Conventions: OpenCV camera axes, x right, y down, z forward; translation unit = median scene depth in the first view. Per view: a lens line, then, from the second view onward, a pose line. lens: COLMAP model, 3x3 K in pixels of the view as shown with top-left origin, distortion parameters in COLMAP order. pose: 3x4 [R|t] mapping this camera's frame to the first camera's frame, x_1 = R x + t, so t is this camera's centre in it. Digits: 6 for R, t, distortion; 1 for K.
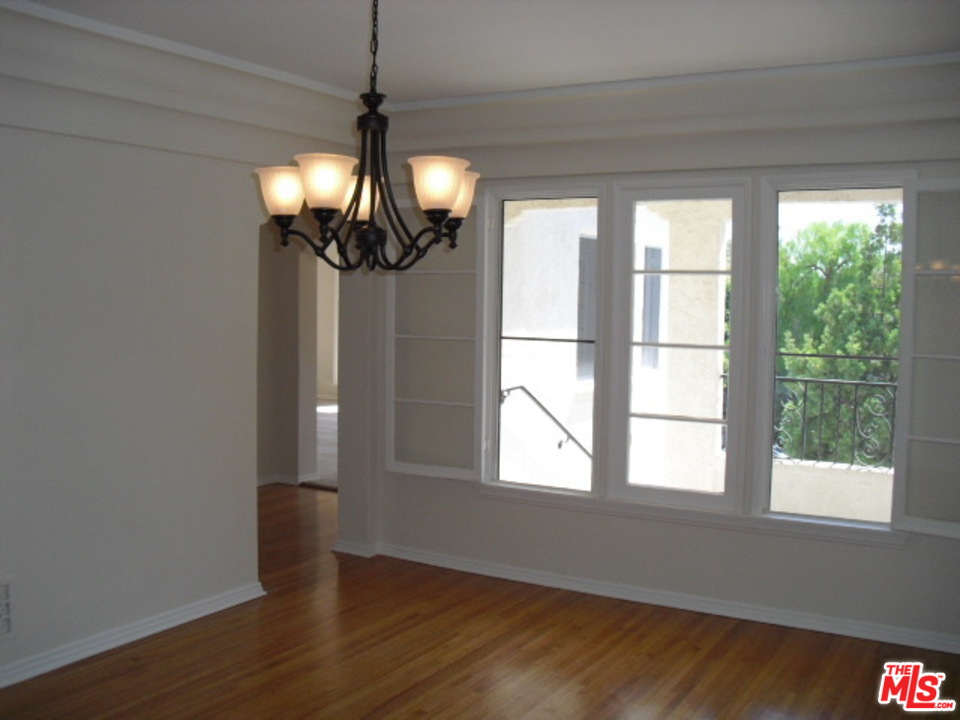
lens RADIAL K [[976.1, 0, 480.0], [0, 976.1, 360.0], [0, 0, 1]] dist [-0.208259, 0.210551]
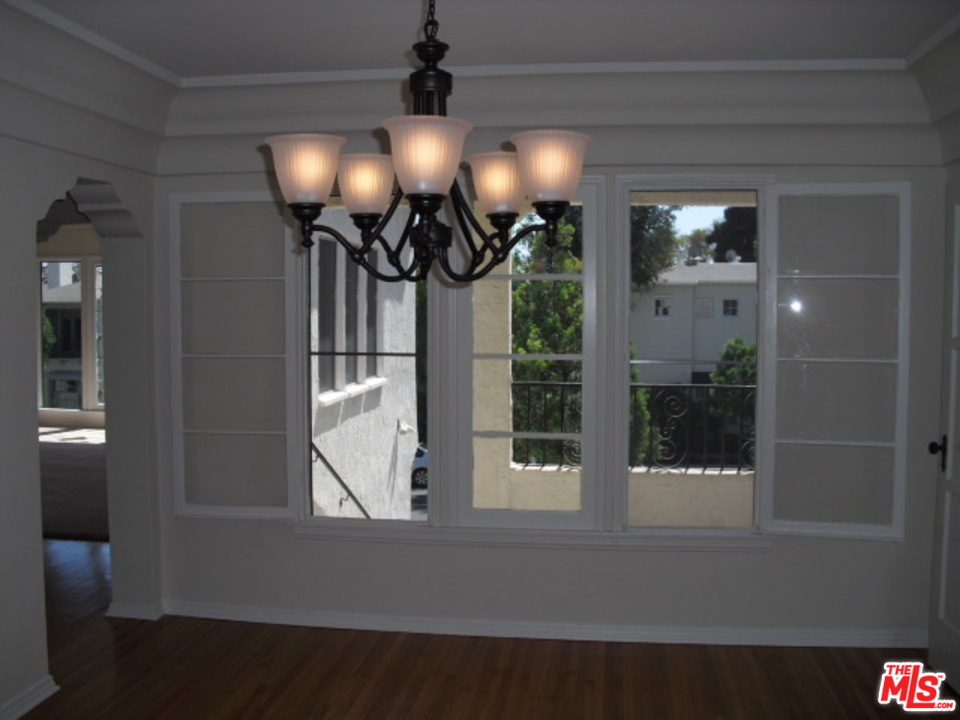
lens RADIAL K [[976.1, 0, 480.0], [0, 976.1, 360.0], [0, 0, 1]] dist [-0.208259, 0.210551]
pose [[0.924431, -0.037685, 0.379482, -0.195615], [0.038270, 0.999249, 0.006005, -0.019241], [-0.379423, 0.008971, 0.925180, 0.162932]]
